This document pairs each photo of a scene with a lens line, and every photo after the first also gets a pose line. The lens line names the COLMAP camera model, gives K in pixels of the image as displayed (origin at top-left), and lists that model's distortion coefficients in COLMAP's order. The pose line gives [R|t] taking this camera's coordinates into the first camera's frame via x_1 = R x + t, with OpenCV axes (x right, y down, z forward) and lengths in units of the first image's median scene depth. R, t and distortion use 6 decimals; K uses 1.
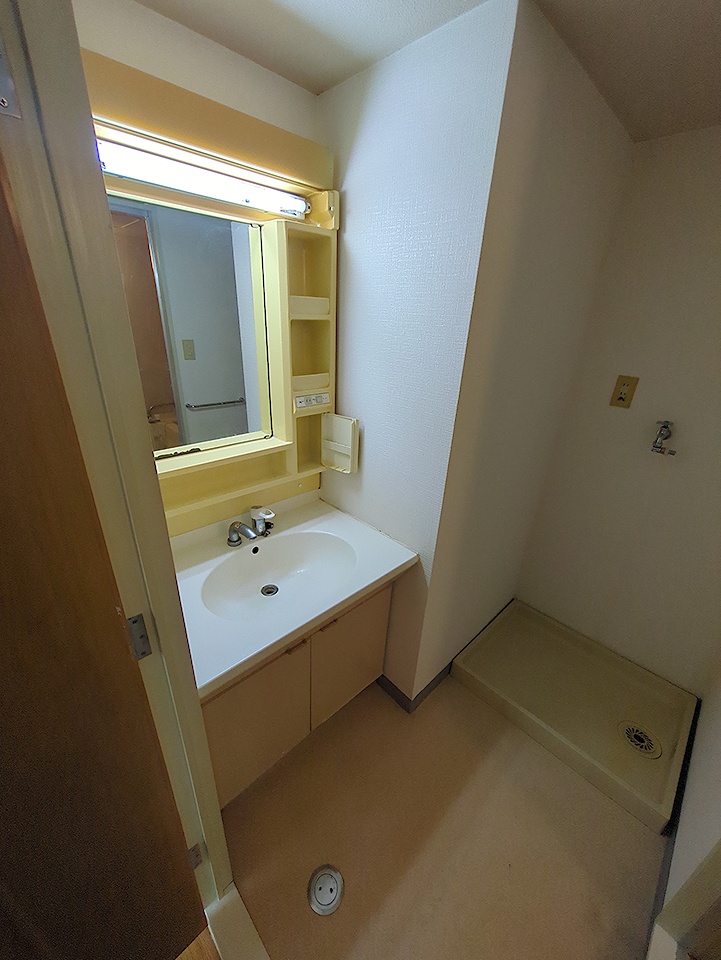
lens RADIAL K [[378.0, 0, 357.9], [0, 378.0, 482.9], [0, 0, 1]] dist [0.001851, 0.001374]
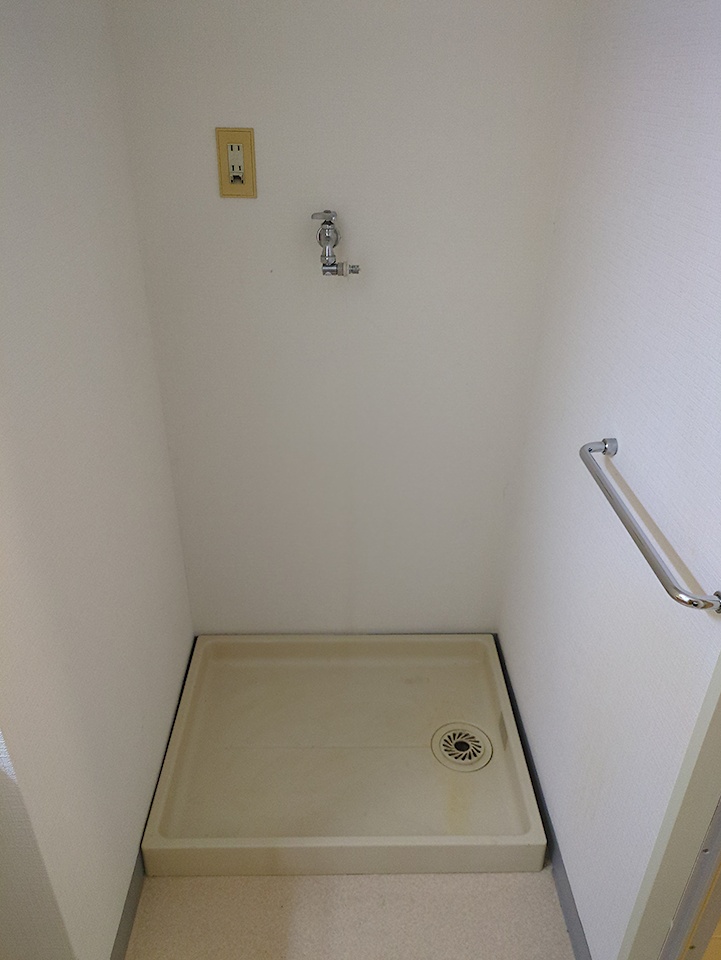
lens RADIAL K [[721.2, 0, 361.6], [0, 721.2, 481.0], [0, 0, 1]] dist [0.006164, -0.000678]
pose [[0.672155, -0.401853, 0.621869, 0.091648], [0.322360, 0.914946, 0.242813, -0.047804], [-0.666552, 0.037258, 0.744527, 0.244288]]
